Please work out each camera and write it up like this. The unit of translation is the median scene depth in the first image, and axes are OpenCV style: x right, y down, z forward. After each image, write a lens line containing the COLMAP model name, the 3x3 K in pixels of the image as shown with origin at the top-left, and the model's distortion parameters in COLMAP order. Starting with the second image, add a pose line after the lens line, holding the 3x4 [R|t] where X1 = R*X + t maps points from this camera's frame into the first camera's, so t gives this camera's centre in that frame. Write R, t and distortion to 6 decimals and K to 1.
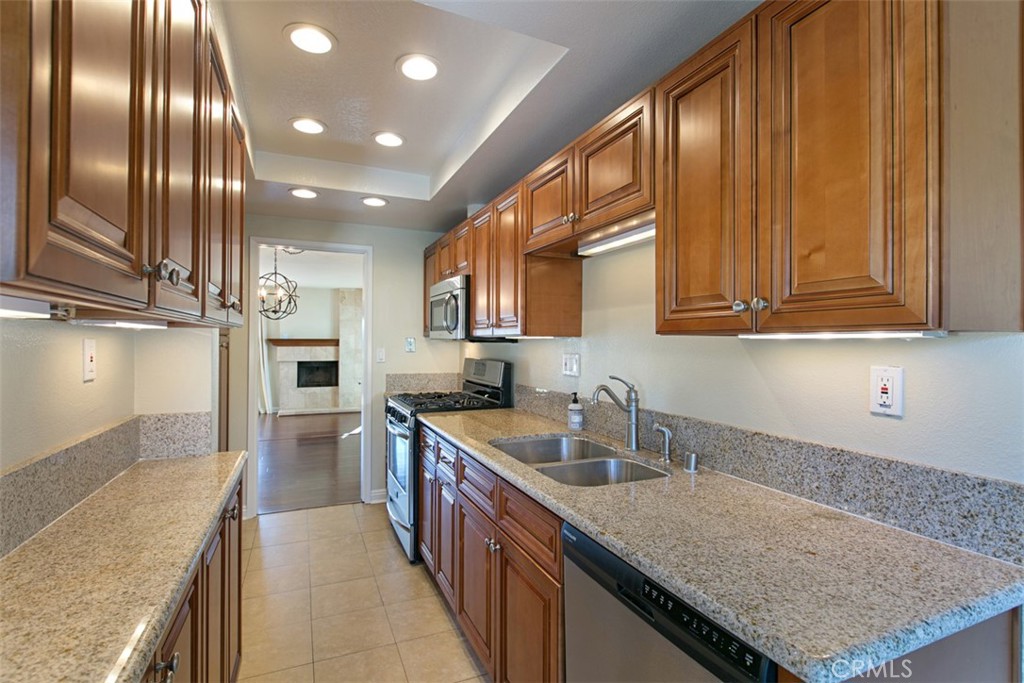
lens RADIAL K [[486.6, 0, 525.5], [0, 486.6, 341.8], [0, 0, 1]] dist [0.000928, 0.000083]
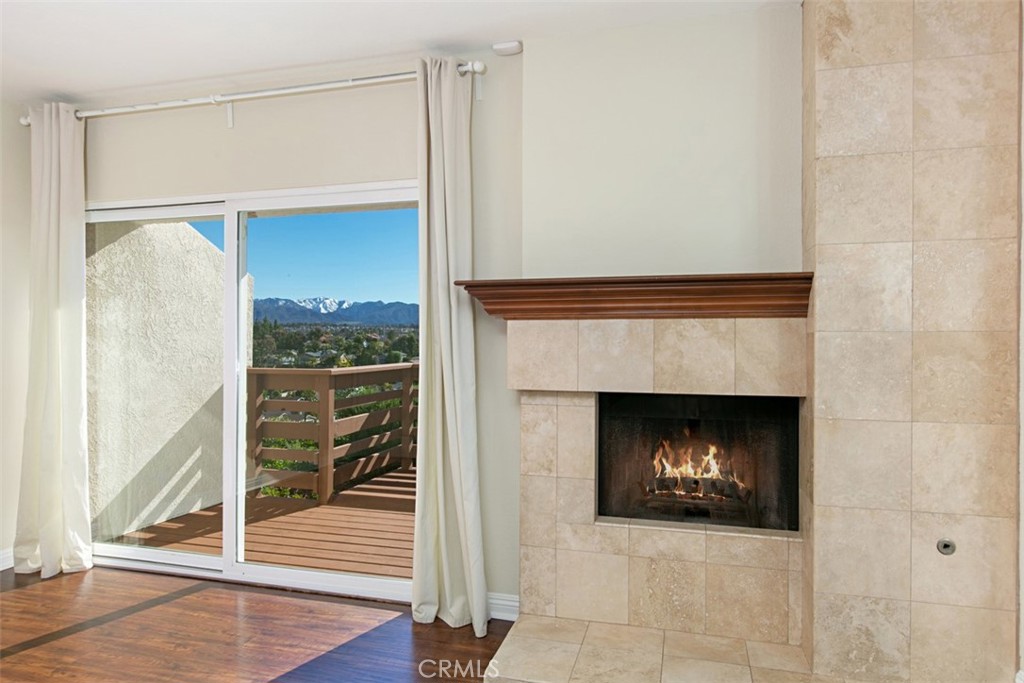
lens RADIAL K [[628.3, 0, 518.8], [0, 628.3, 341.5], [0, 0, 1]] dist [-0.004056, -0.002051]
pose [[0.775480, 0.000634, -0.631372, -0.725444], [0.002550, 0.999988, 0.004137, 0.039170], [0.631367, -0.004818, 0.775469, 1.713992]]
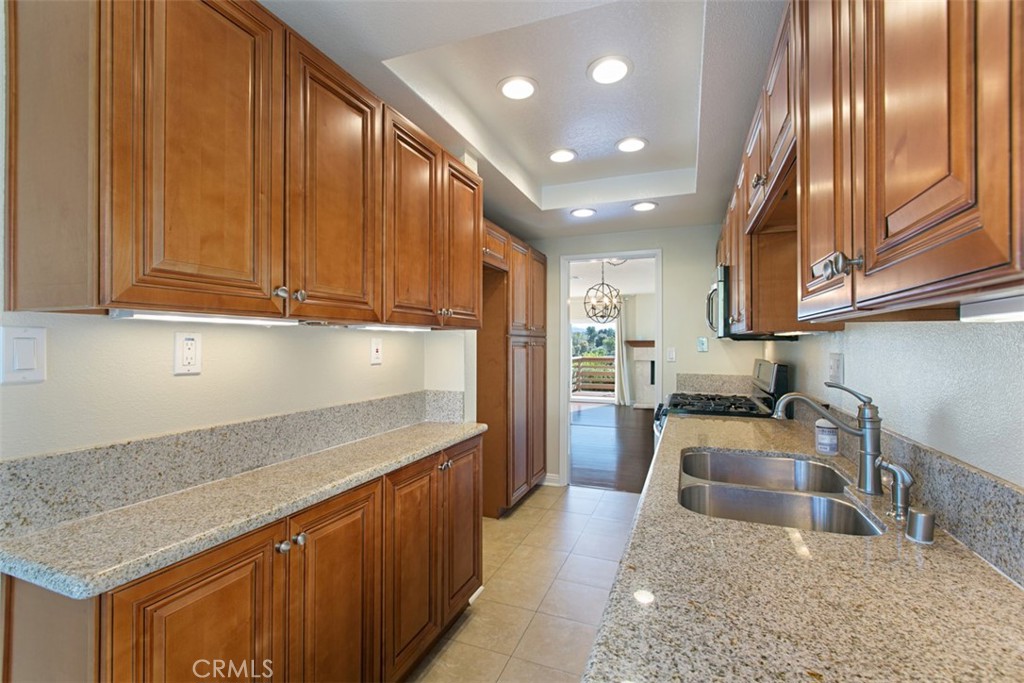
lens RADIAL K [[463.6, 0, 512.0], [0, 463.6, 341.5], [0, 0, 1]] dist [0.004702, -0.000229]
pose [[0.695430, -0.007134, -0.718559, 0.158435], [0.003013, 0.999971, -0.007012, 0.005571], [0.718588, 0.002712, 0.695431, 0.082868]]
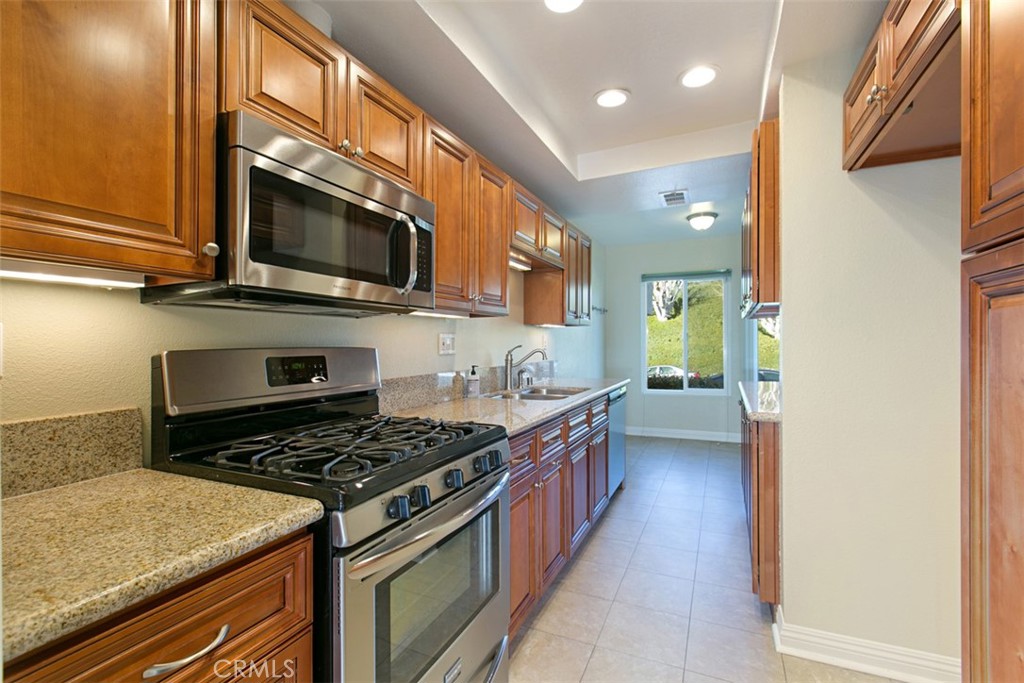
lens RADIAL K [[449.2, 0, 512.8], [0, 449.2, 339.8], [0, 0, 1]] dist [-0.001040, -0.000067]
pose [[-0.652561, 0.000316, 0.757736, -0.451251], [-0.000673, 0.999999, -0.000996, 0.020418], [-0.757736, -0.001160, -0.652560, 0.894904]]
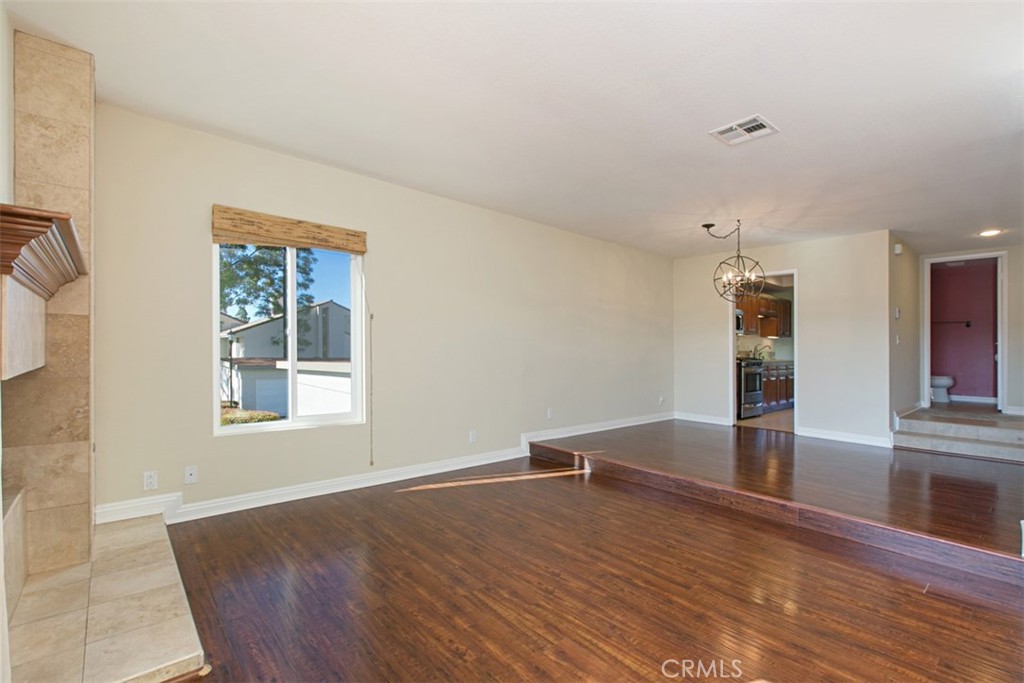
lens RADIAL K [[453.4, 0, 515.8], [0, 453.4, 346.2], [0, 0, 1]] dist [-0.002905, -0.000529]
pose [[-0.287597, -0.002031, 0.957749, -1.462275], [-0.019017, 0.999813, -0.003590, 0.061511], [-0.957563, -0.019246, -0.287582, 1.960124]]
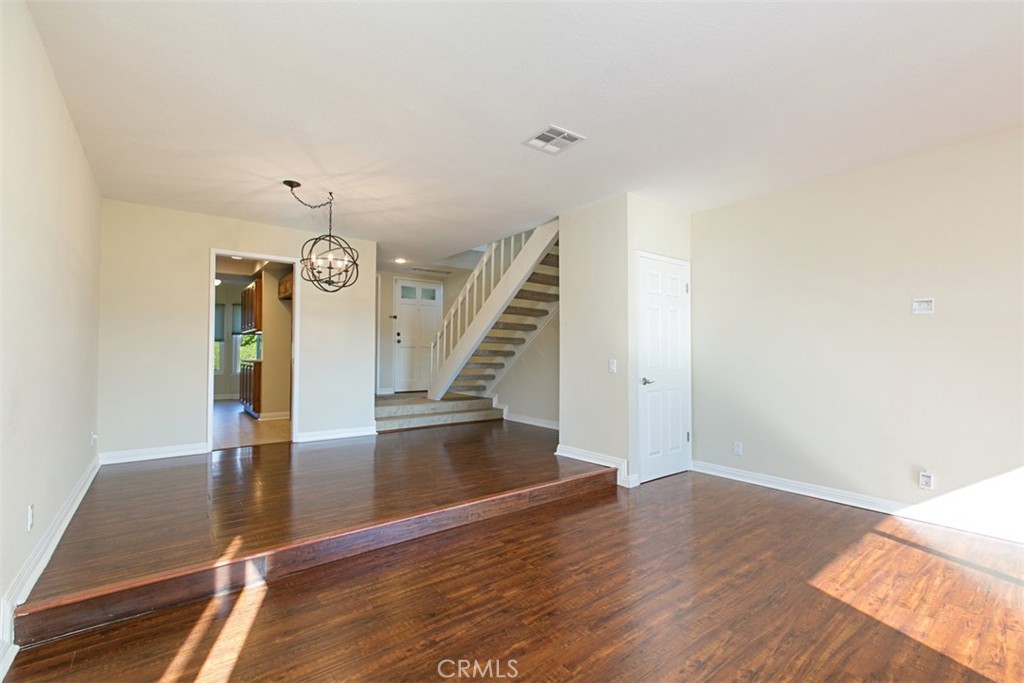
lens RADIAL K [[463.6, 0, 512.0], [0, 463.6, 341.5], [0, 0, 1]] dist [0.004702, -0.000229]
pose [[-0.972266, -0.010248, -0.233654, -0.744853], [-0.004136, 0.999637, -0.026631, 0.063471], [0.233842, -0.024926, -0.971955, 2.104607]]
